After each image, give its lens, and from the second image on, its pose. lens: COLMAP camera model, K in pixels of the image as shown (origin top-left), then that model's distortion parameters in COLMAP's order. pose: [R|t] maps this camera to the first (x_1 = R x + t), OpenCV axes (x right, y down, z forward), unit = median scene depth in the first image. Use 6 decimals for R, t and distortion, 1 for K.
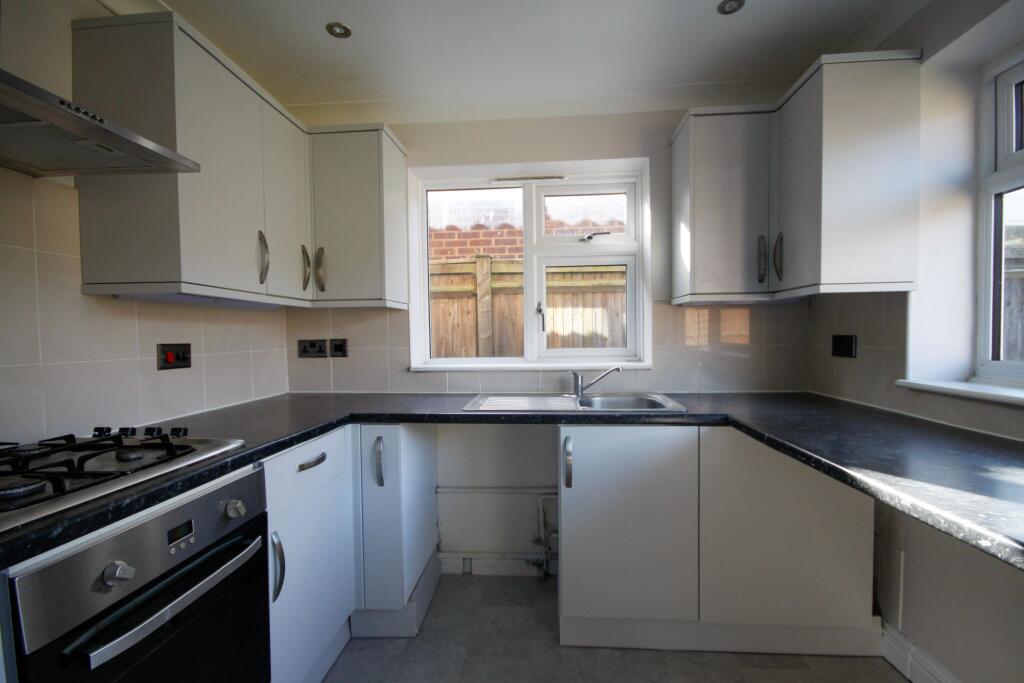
lens RADIAL K [[478.3, 0, 511.8], [0, 478.3, 352.8], [0, 0, 1]] dist [0.012727, -0.007516]
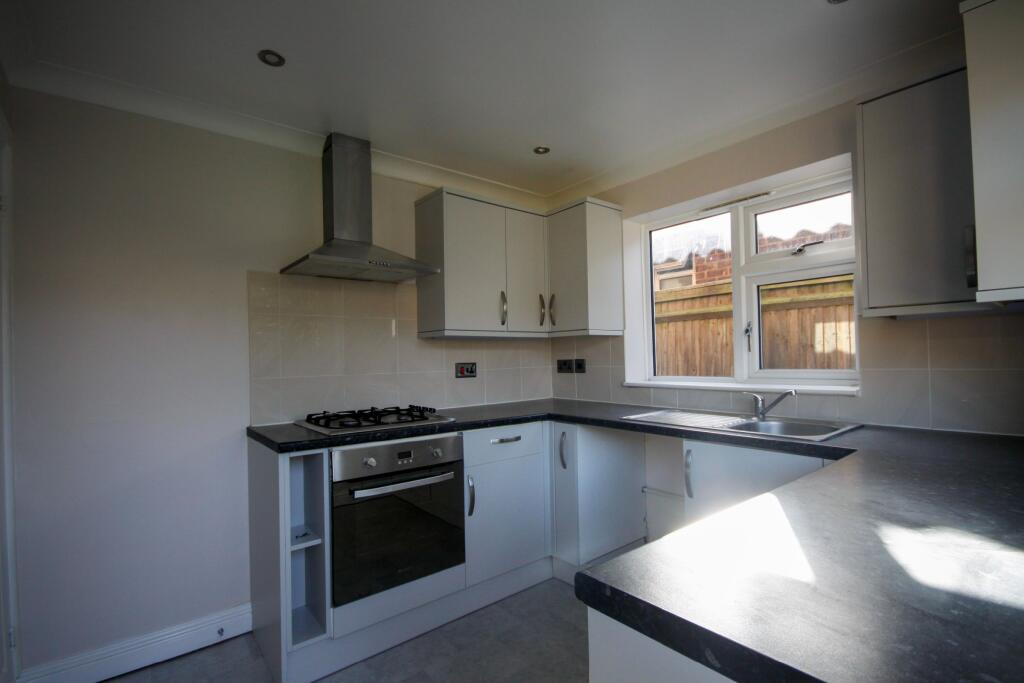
lens RADIAL K [[478.3, 0, 511.8], [0, 478.3, 352.8], [0, 0, 1]] dist [0.012727, -0.007516]
pose [[0.686355, -0.008831, -0.727213, 0.464195], [-0.015527, 0.999520, -0.026792, -0.008358], [0.727101, 0.029681, 0.685889, -0.037196]]
